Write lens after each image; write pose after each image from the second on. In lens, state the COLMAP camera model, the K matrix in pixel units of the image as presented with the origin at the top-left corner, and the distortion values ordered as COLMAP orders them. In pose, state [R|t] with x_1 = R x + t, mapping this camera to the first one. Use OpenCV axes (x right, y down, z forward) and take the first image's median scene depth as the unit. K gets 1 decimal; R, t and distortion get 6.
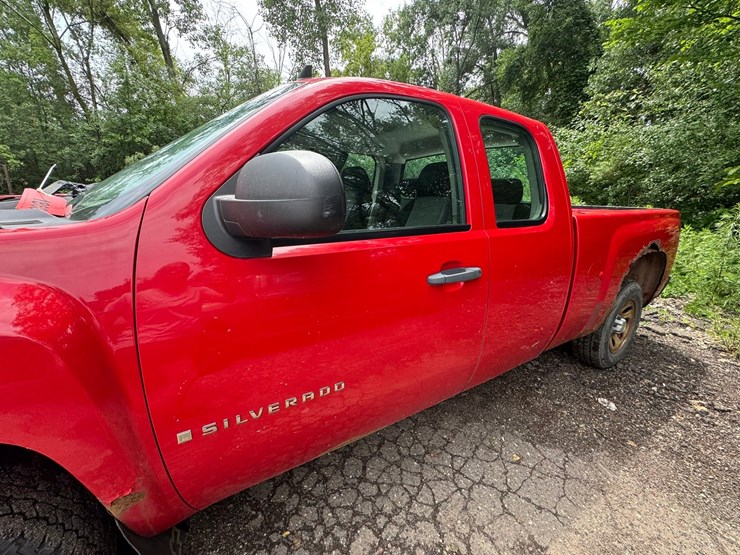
lens RADIAL K [[295.9, 0, 370.0], [0, 295.9, 277.5], [0, 0, 1]] dist [-0.001022, 0.000300]
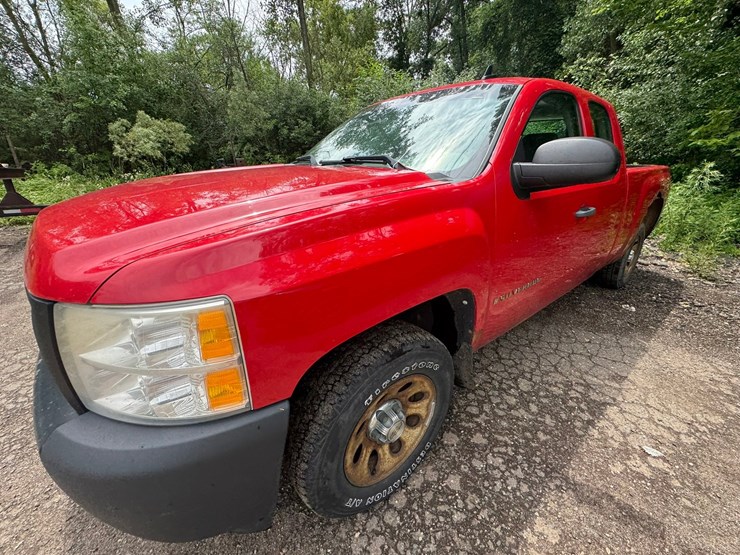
lens RADIAL K [[295.8, 0, 368.9], [0, 295.8, 277.2], [0, 0, 1]] dist [-0.002780, 0.000565]
pose [[0.992529, -0.065769, 0.102765, -0.332381], [0.054200, 0.992276, 0.111581, 0.031195], [-0.109310, -0.105177, 0.988428, -0.145755]]
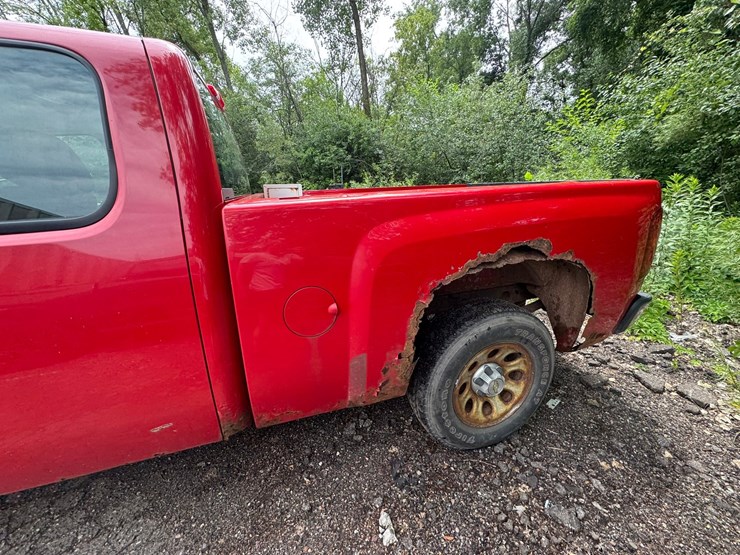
lens RADIAL K [[295.0, 0, 370.0], [0, 295.0, 277.5], [0, 0, 1]] dist [-0.001206, 0.000122]
pose [[0.967912, 0.020773, -0.250429, 0.521290], [-0.012595, 0.999335, 0.034212, -0.046163], [0.250973, -0.029960, 0.967530, 0.259749]]
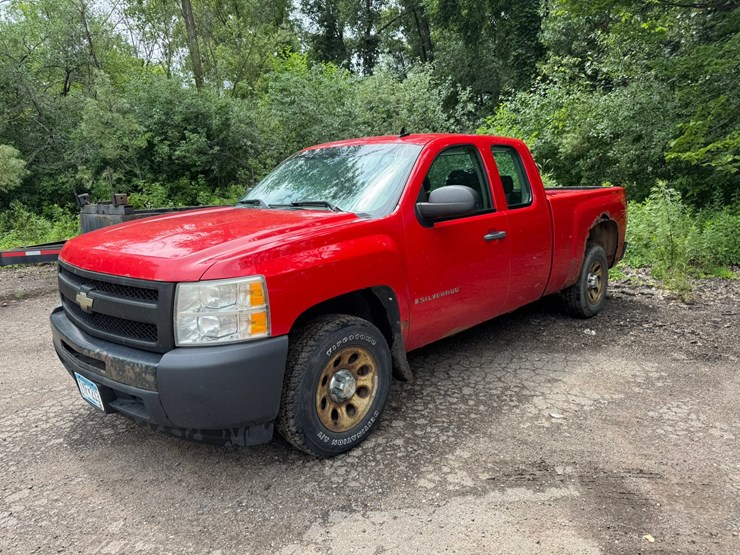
lens RADIAL K [[523.4, 0, 366.0], [0, 523.4, 281.9], [0, 0, 1]] dist [0.053223, -0.074737]
pose [[0.963723, -0.106283, 0.244832, -0.435668], [0.124163, 0.990521, -0.058746, 0.122826], [-0.236268, 0.087014, 0.967784, -0.646030]]
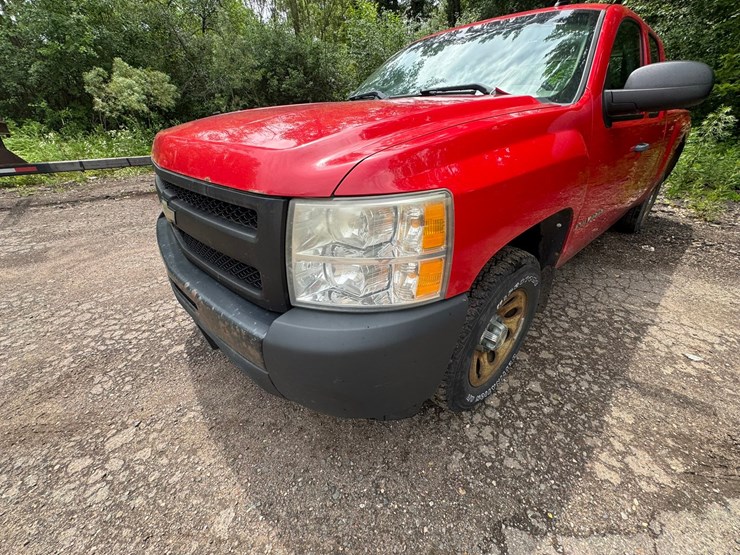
lens RADIAL K [[295.8, 0, 368.9], [0, 295.8, 277.2], [0, 0, 1]] dist [-0.002780, 0.000565]
pose [[0.984731, -0.109642, 0.135217, -0.482668], [0.076524, 0.970299, 0.229486, 0.064641], [-0.156362, -0.215635, 0.963874, -0.157505]]
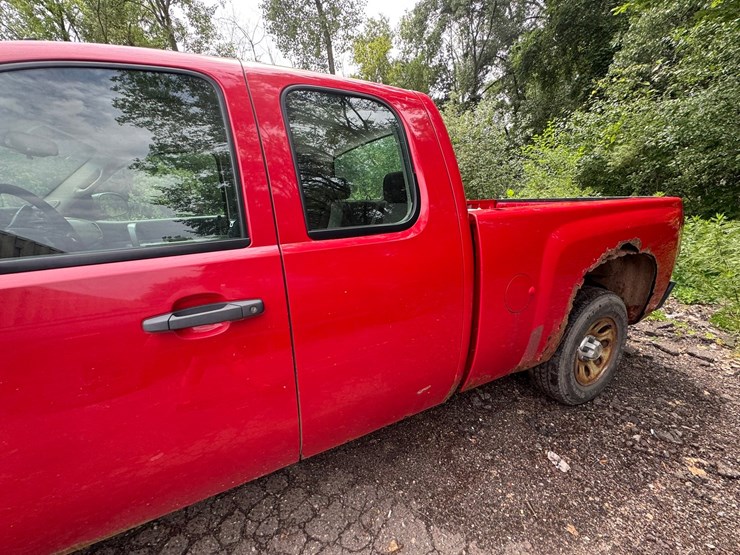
lens RADIAL K [[295.0, 0, 370.0], [0, 295.0, 277.5], [0, 0, 1]] dist [-0.001206, 0.000122]
pose [[0.994322, -0.027878, -0.102697, 0.241070], [0.026893, 0.999578, -0.010965, -0.024324], [0.102960, 0.008140, 0.994652, 0.117903]]
